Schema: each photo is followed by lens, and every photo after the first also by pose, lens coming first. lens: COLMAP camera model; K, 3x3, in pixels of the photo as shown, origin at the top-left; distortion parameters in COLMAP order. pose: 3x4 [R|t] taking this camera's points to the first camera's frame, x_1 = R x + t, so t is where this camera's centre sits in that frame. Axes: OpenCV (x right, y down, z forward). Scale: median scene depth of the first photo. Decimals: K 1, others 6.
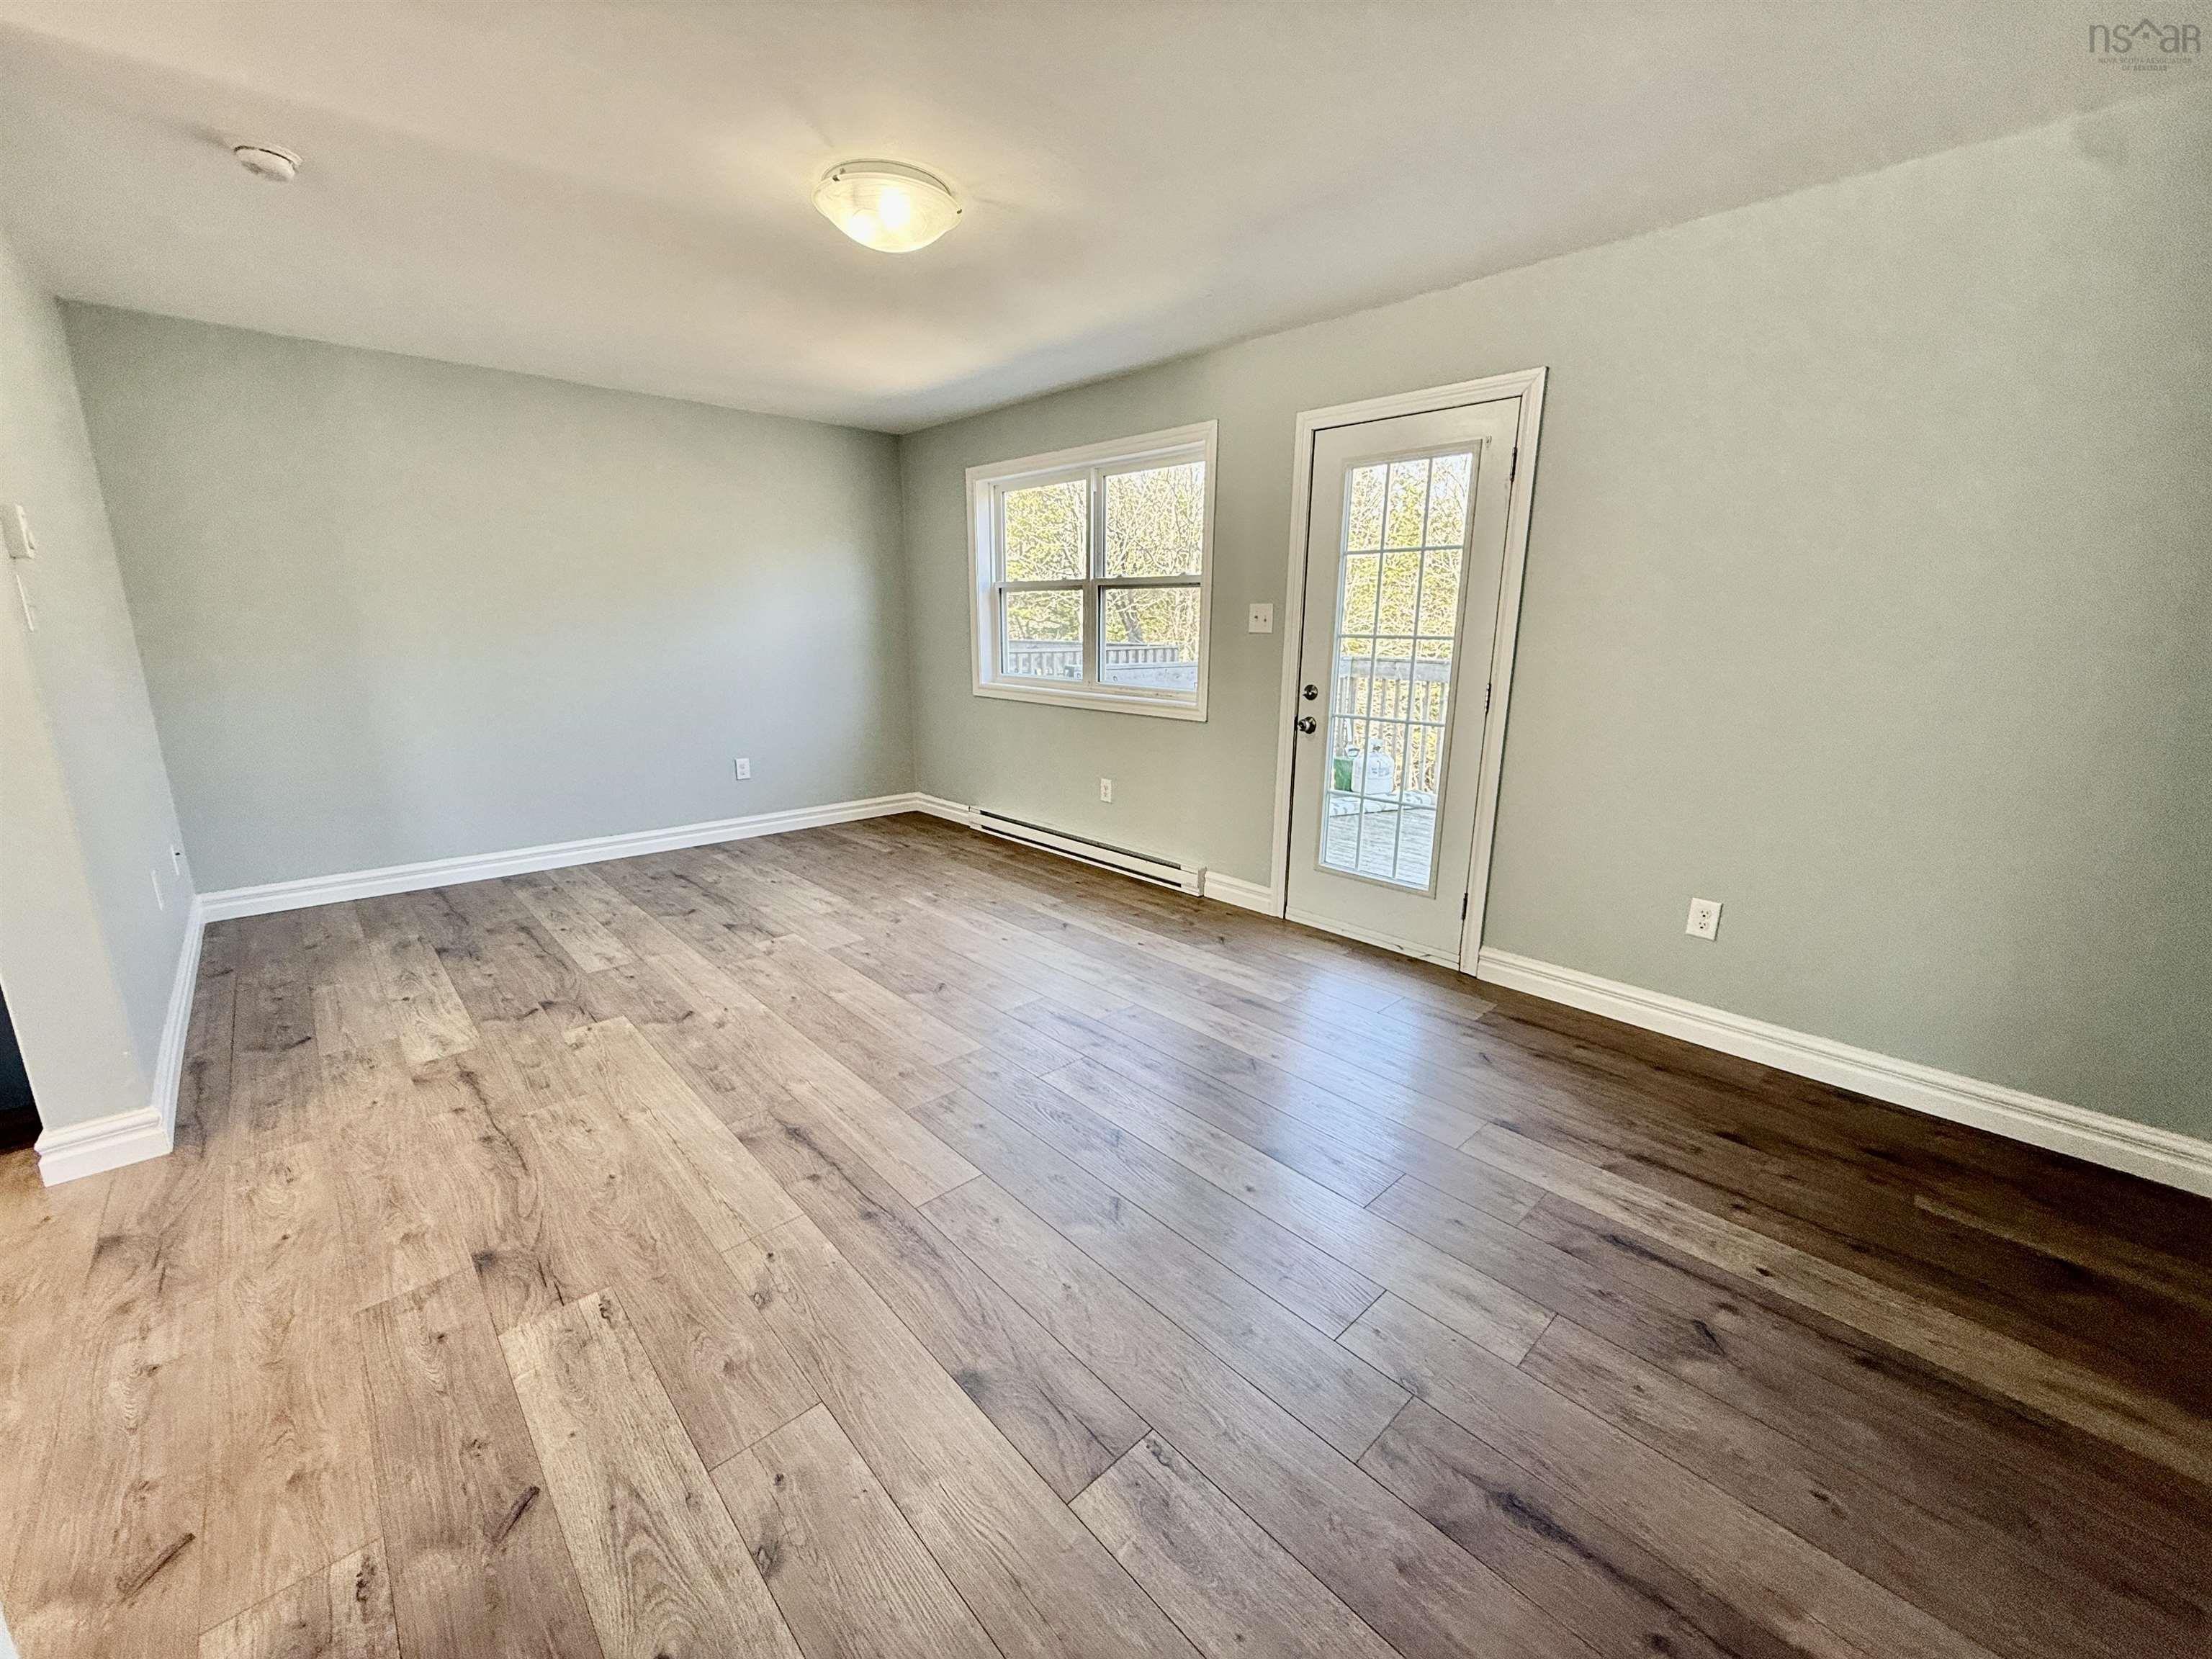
lens RADIAL K [[879.9, 0, 1096.6], [0, 879.9, 830.2], [0, 0, 1]] dist [0.002418, -0.000464]
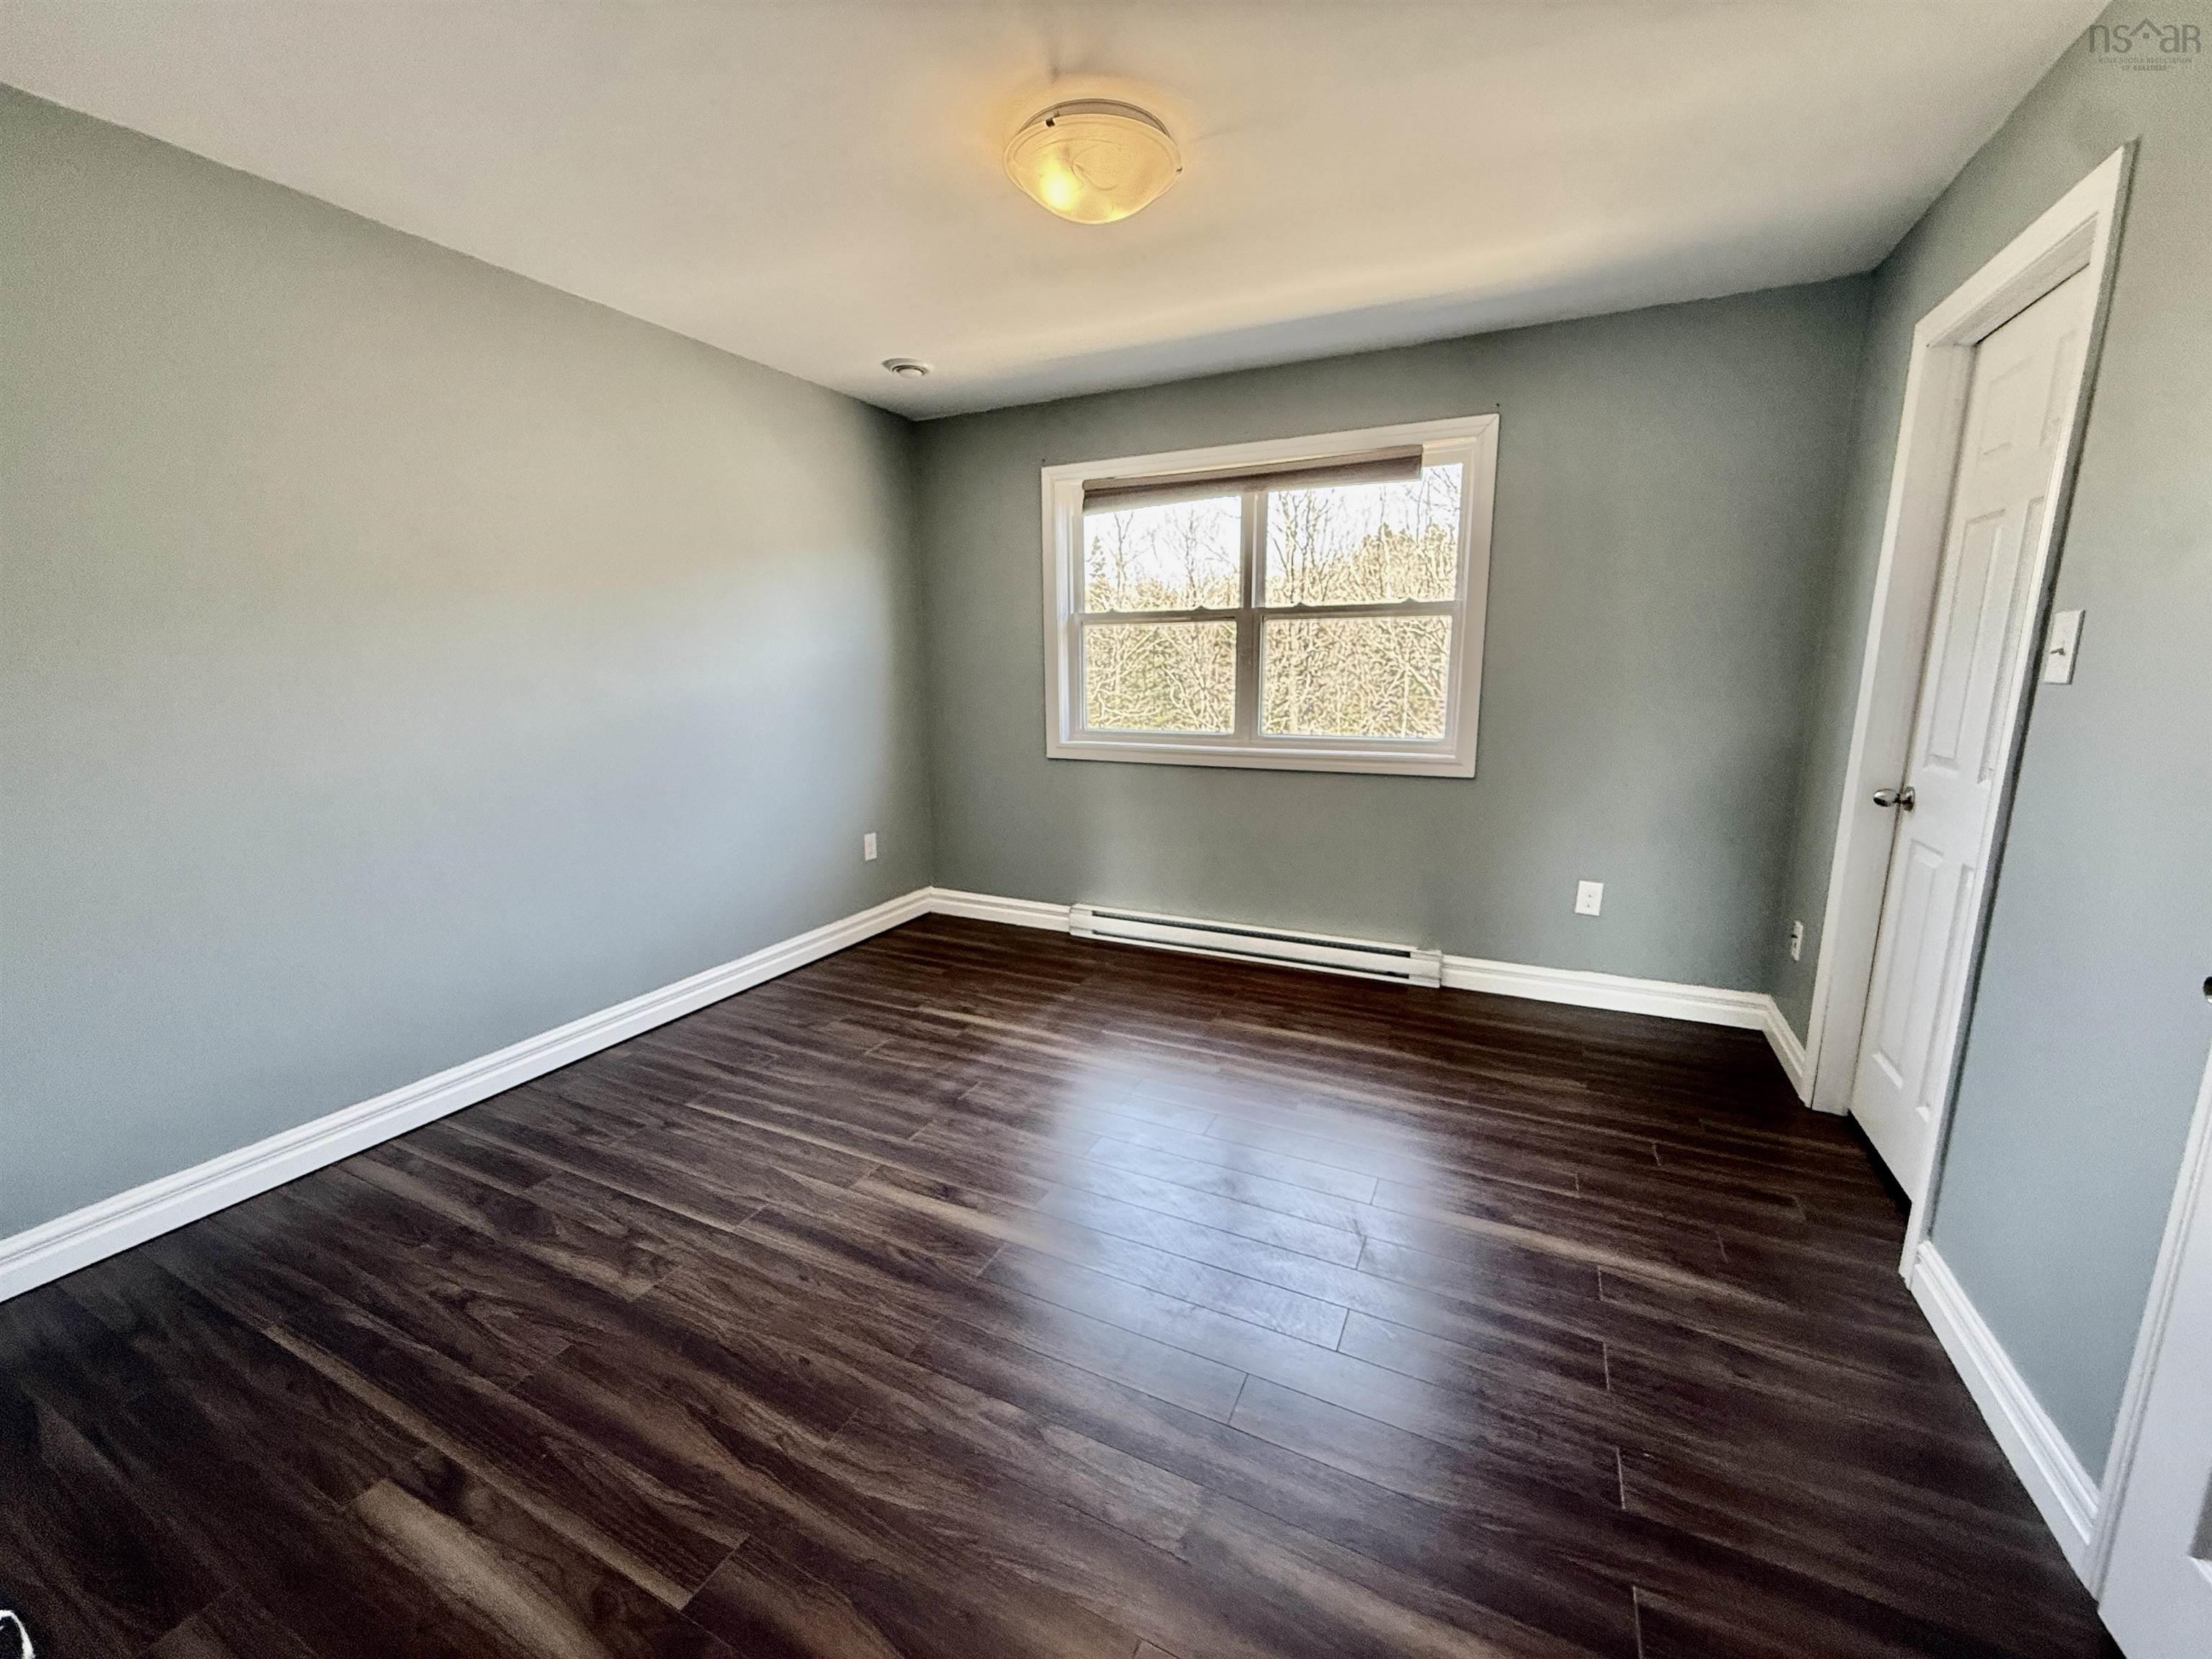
lens RADIAL K [[879.9, 0, 1097.2], [0, 879.9, 826.1], [0, 0, 1]] dist [0.002418, -0.000464]
pose [[0.930500, -0.083667, 0.356608, -0.507899], [0.100527, 0.994512, -0.028977, -0.089203], [-0.352226, 0.062812, 0.933805, 0.358607]]
